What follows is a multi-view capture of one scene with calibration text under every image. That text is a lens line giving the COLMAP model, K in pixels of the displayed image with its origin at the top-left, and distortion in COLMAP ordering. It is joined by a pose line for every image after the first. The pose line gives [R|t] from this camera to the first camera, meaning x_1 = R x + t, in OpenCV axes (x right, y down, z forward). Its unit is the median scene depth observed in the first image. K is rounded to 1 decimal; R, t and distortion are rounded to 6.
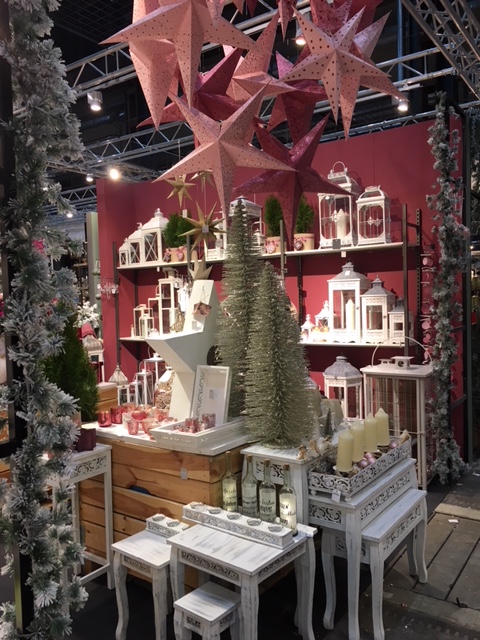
lens RADIAL K [[544.4, 0, 239.7], [0, 544.4, 319.7], [0, 0, 1]] dist [0.036334, -0.049916]
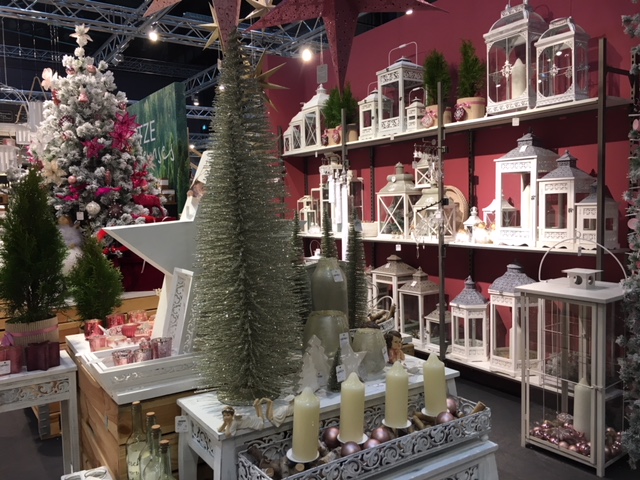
lens RADIAL K [[544.4, 0, 318.5], [0, 544.4, 240.8], [0, 0, 1]] dist [0.036334, -0.049916]
pose [[0.933712, 0.030625, -0.356712, 0.207214], [-0.015599, 0.998869, 0.044924, 0.006994], [0.357684, -0.036382, 0.933134, 0.232642]]
